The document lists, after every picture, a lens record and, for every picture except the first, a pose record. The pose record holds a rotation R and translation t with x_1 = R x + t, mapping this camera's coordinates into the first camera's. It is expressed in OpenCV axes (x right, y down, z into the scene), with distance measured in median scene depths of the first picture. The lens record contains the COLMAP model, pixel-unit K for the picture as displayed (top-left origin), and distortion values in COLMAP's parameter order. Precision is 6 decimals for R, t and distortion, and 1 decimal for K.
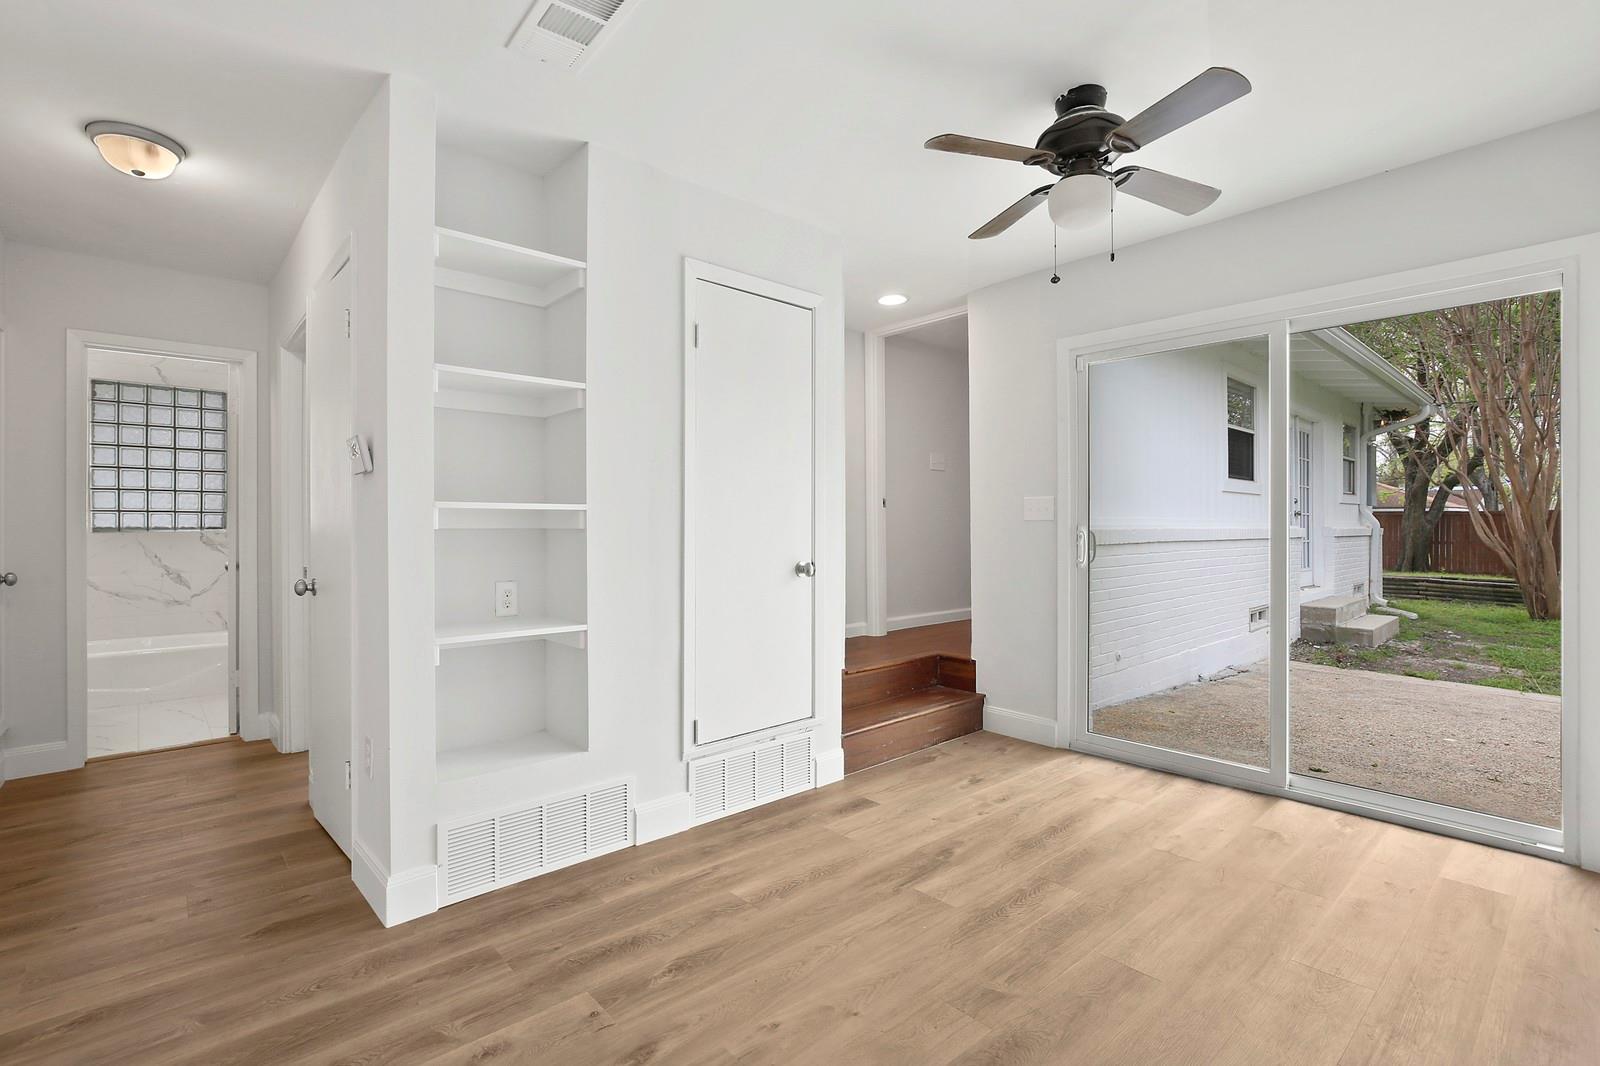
lens RADIAL K [[738.0, 0, 796.9], [0, 738.0, 526.8], [0, 0, 1]] dist [-0.003096, 0.001071]
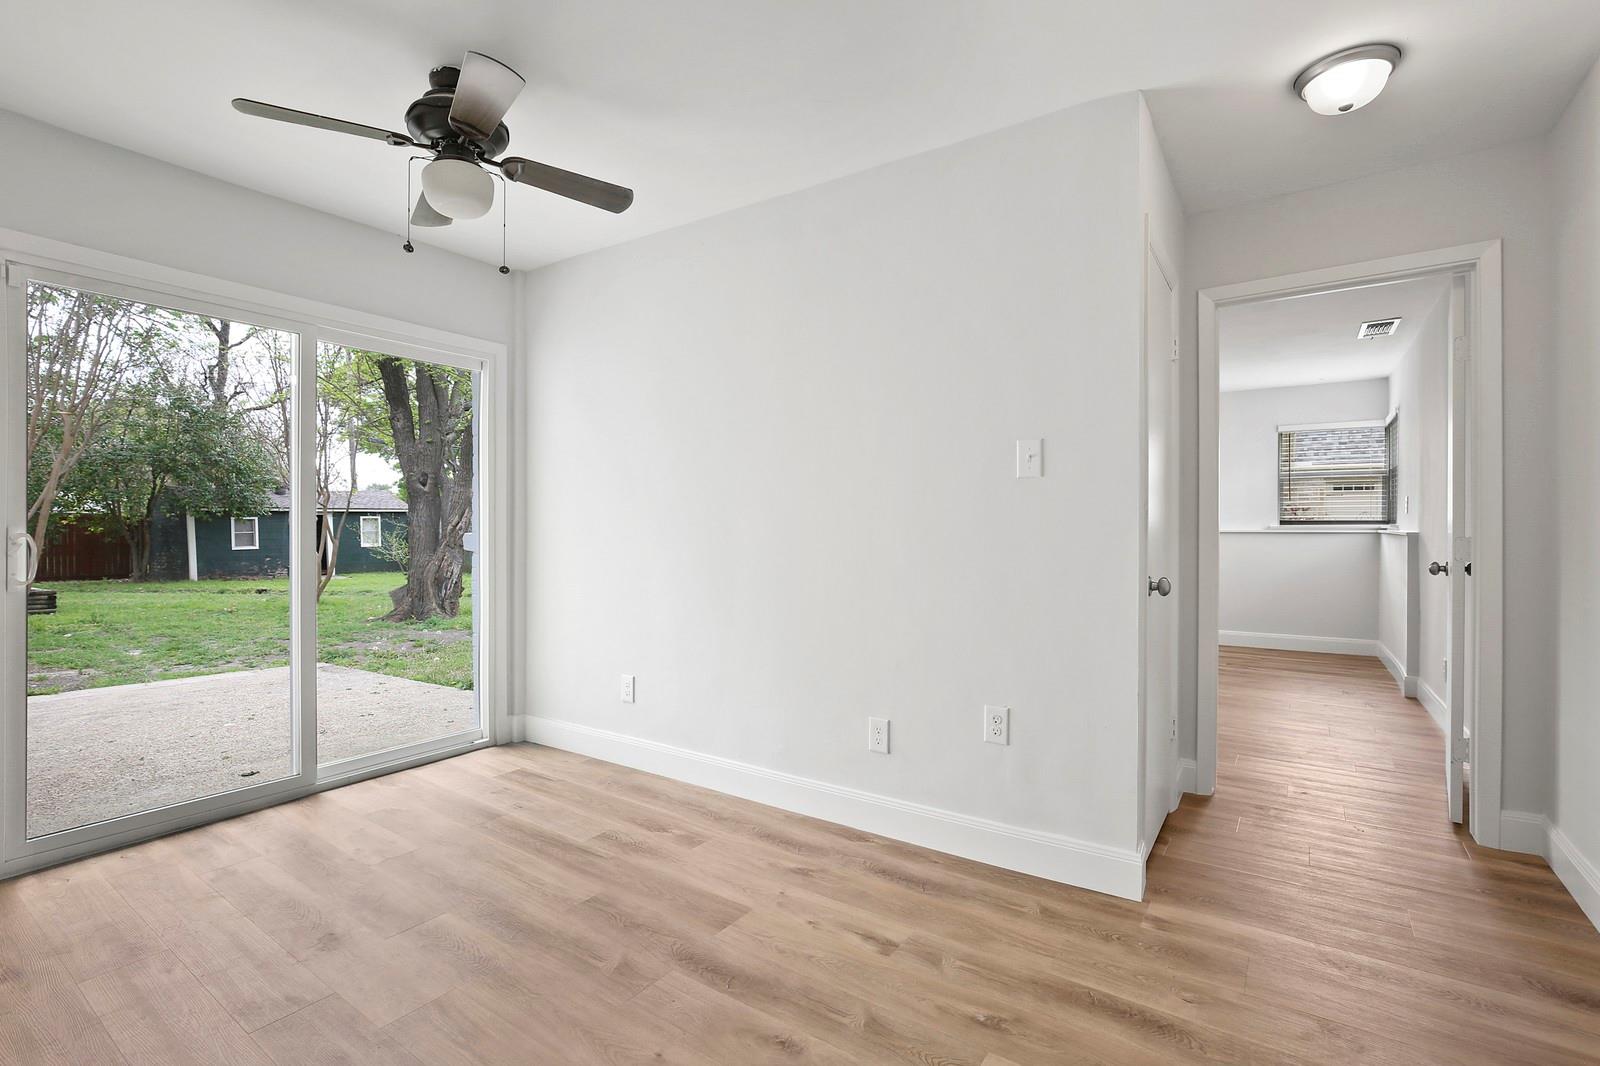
lens RADIAL K [[738.0, 0, 792.4], [0, 738.0, 528.8], [0, 0, 1]] dist [-0.003096, 0.001071]
pose [[-0.218619, -0.001410, 0.975809, -0.507764], [0.000792, 0.999998, 0.001623, 0.000555], [-0.975810, 0.001128, -0.218618, 0.613047]]
